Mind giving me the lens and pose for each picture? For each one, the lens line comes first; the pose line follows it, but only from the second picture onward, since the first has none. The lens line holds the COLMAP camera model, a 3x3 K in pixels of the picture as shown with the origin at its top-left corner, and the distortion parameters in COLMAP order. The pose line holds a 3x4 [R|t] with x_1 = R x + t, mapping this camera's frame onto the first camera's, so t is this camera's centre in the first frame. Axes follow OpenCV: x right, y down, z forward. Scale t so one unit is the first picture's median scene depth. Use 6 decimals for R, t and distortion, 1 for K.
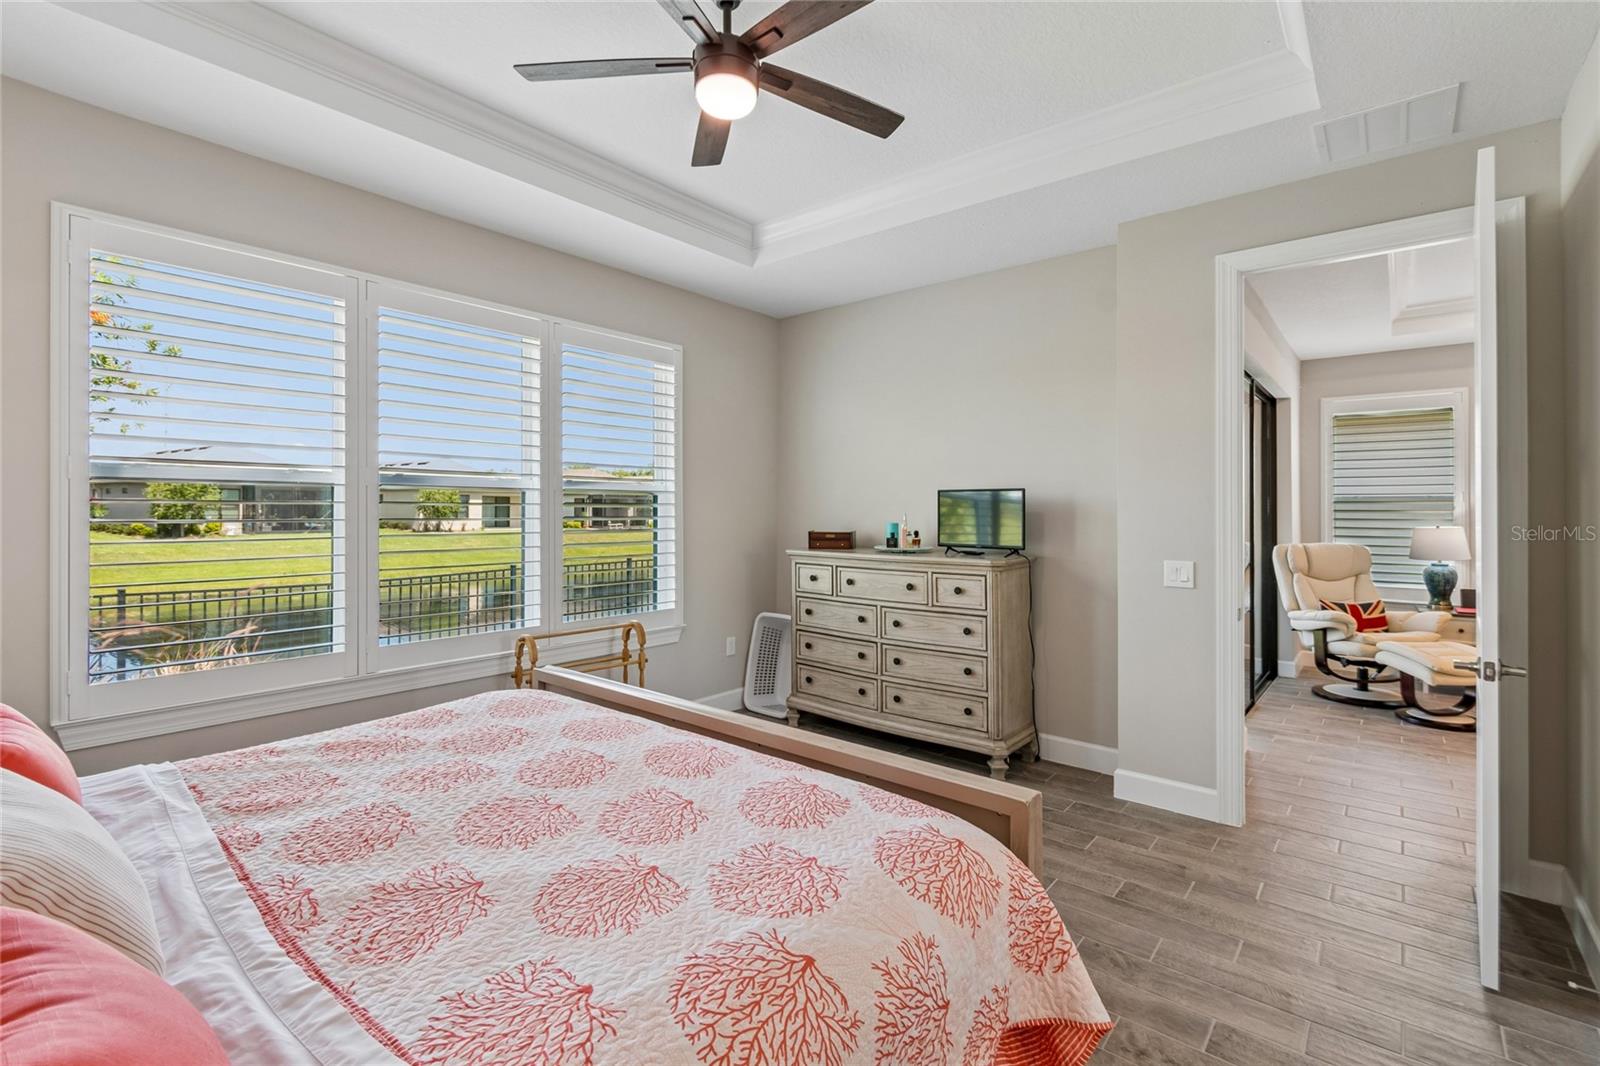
lens RADIAL K [[716.9, 0, 799.6], [0, 716.9, 498.2], [0, 0, 1]] dist [0.002546, 0.000247]
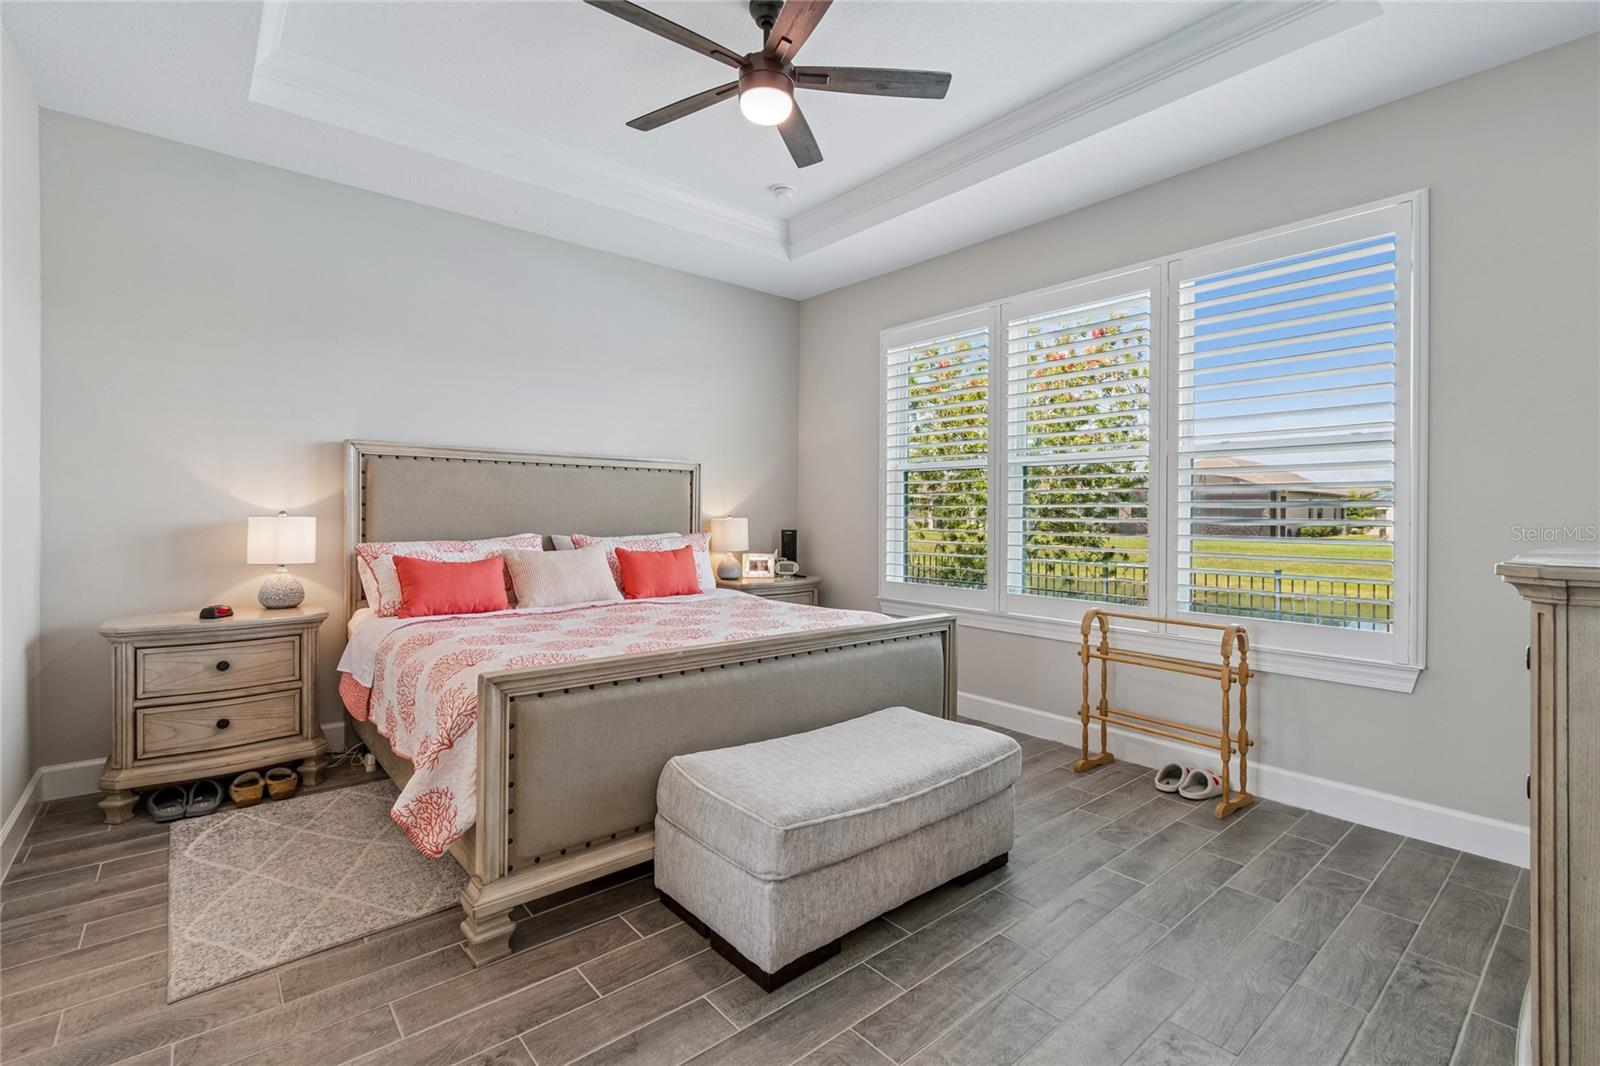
lens RADIAL K [[712.3, 0, 790.6], [0, 712.3, 515.4], [0, 0, 1]] dist [-0.000679, -0.000525]
pose [[-0.176716, -0.003148, -0.984257, 0.589350], [0.006262, 0.999971, -0.004323, 0.062605], [0.984242, -0.006928, -0.176691, 0.714152]]
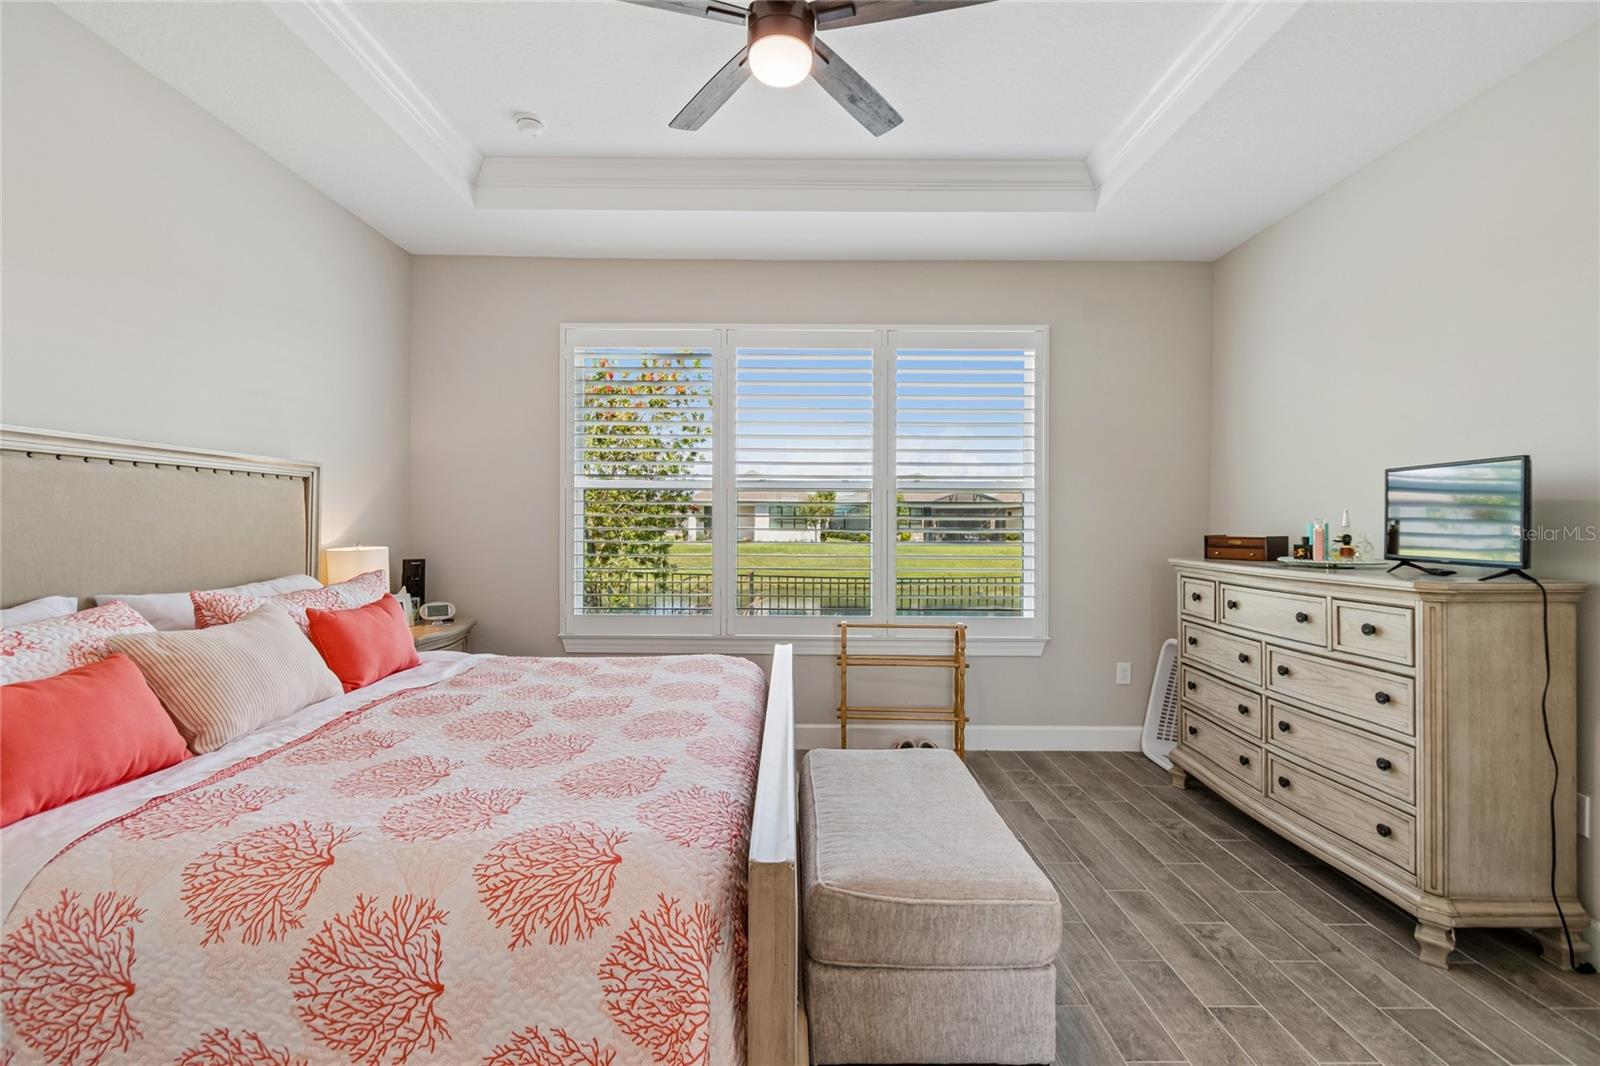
lens RADIAL K [[703.8, 0, 793.0], [0, 703.8, 522.2], [0, 0, 1]] dist [0.001953, -0.000581]
pose [[0.639449, -0.000501, -0.768833, 0.363641], [0.008079, 0.999949, 0.006068, 0.028995], [0.768791, -0.010092, 0.639421, 0.232766]]
